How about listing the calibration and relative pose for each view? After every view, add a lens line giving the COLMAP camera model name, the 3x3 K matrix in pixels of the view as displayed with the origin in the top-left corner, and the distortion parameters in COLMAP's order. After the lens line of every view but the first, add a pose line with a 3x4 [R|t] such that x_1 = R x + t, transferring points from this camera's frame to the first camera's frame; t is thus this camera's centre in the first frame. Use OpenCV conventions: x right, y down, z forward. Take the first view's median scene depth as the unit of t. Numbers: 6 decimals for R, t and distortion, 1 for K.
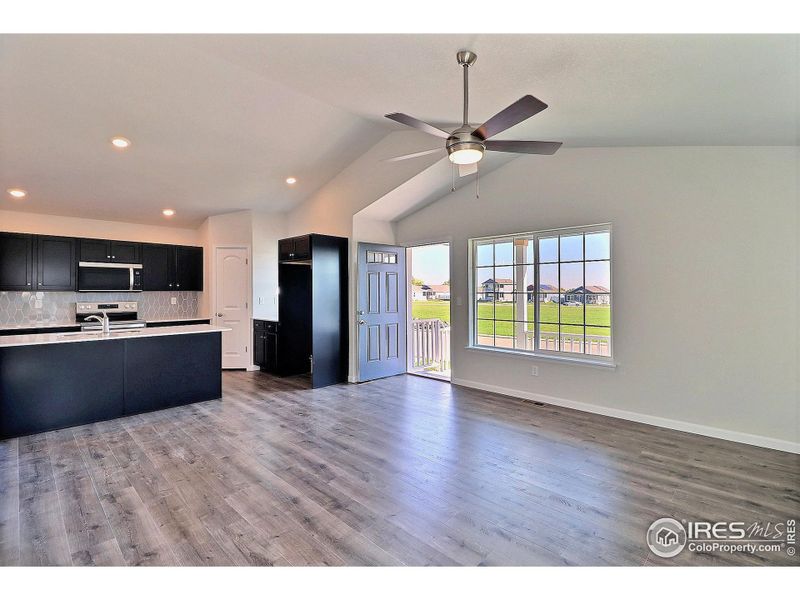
lens RADIAL K [[373.0, 0, 403.1], [0, 373.0, 290.1], [0, 0, 1]] dist [-0.000713, -0.011734]
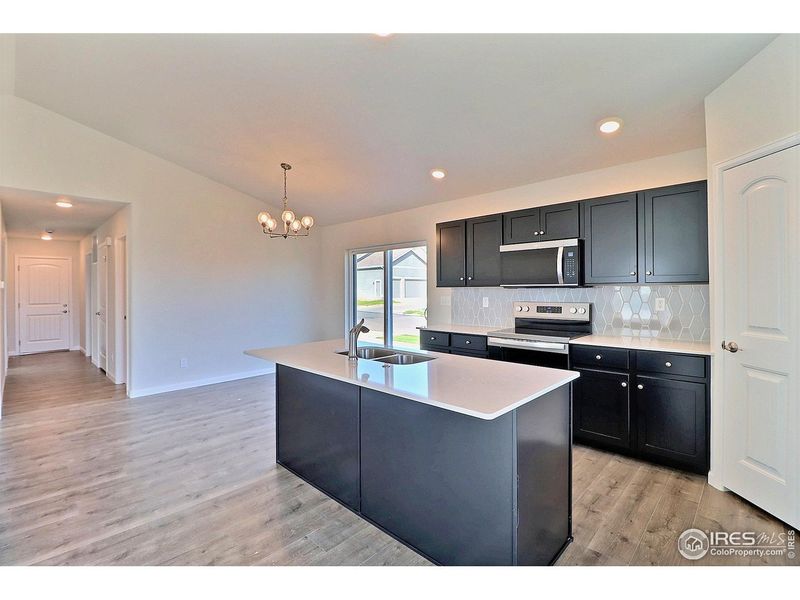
lens RADIAL K [[373.0, 0, 403.1], [0, 373.0, 290.1], [0, 0, 1]] dist [-0.000713, -0.011734]
pose [[0.001395, 0.004058, -0.999991, -0.222655], [0.011914, 0.999921, 0.004074, 0.006650], [0.999928, -0.011920, 0.001347, 1.201100]]
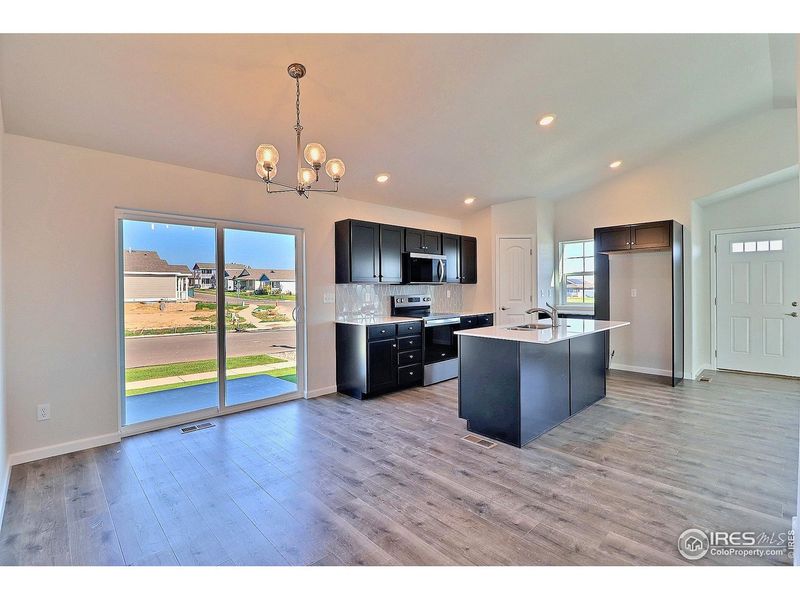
lens RADIAL K [[373.0, 0, 403.1], [0, 373.0, 290.1], [0, 0, 1]] dist [-0.000713, -0.011734]
pose [[0.999112, -0.005148, -0.041824, -1.265717], [0.005638, 0.999917, 0.011604, 0.012539], [0.041761, -0.011829, 0.999058, 0.067314]]
